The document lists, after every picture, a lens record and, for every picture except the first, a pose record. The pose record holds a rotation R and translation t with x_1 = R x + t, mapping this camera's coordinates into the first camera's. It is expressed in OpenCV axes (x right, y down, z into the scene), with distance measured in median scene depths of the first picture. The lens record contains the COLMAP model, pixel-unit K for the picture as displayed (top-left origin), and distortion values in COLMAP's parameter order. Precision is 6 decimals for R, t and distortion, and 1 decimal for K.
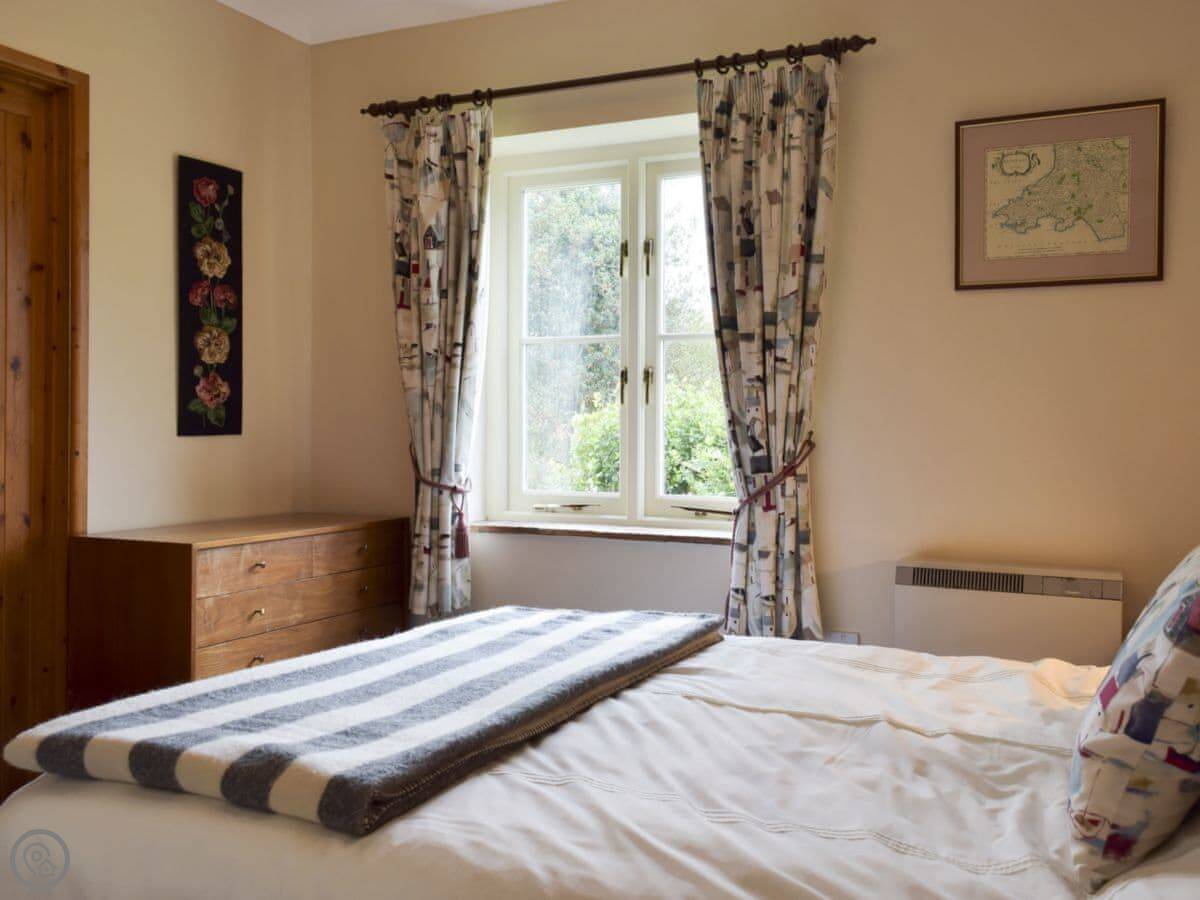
lens RADIAL K [[1052.2, 0, 618.0], [0, 1052.2, 425.3], [0, 0, 1]] dist [0.002374, 0.013714]
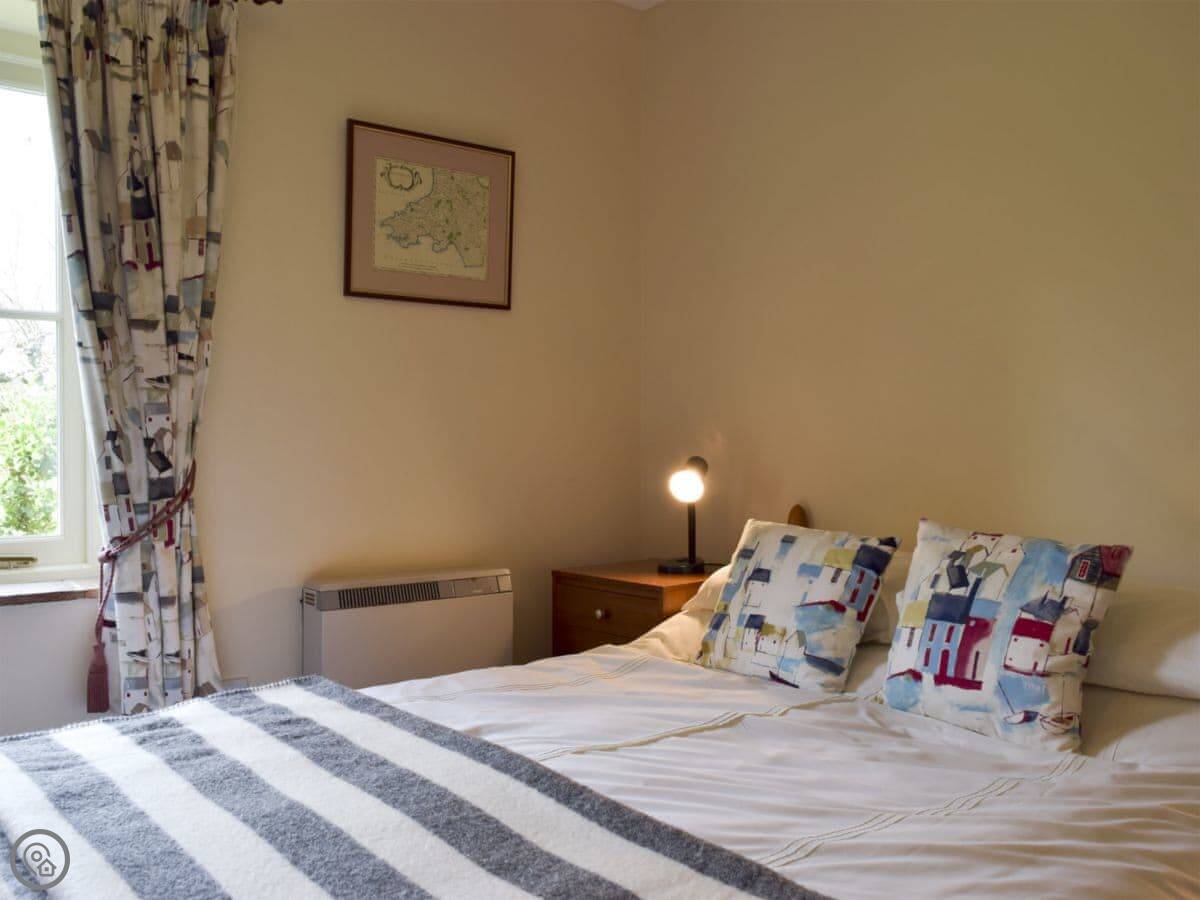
lens RADIAL K [[1067.4, 0, 592.3], [0, 1067.4, 446.7], [0, 0, 1]] dist [0.011094, 0.005098]
pose [[0.446351, -0.016378, 0.894708, -0.455901], [0.000157, 0.999834, 0.018224, -0.008835], [-0.894858, -0.007994, 0.446279, 0.371455]]
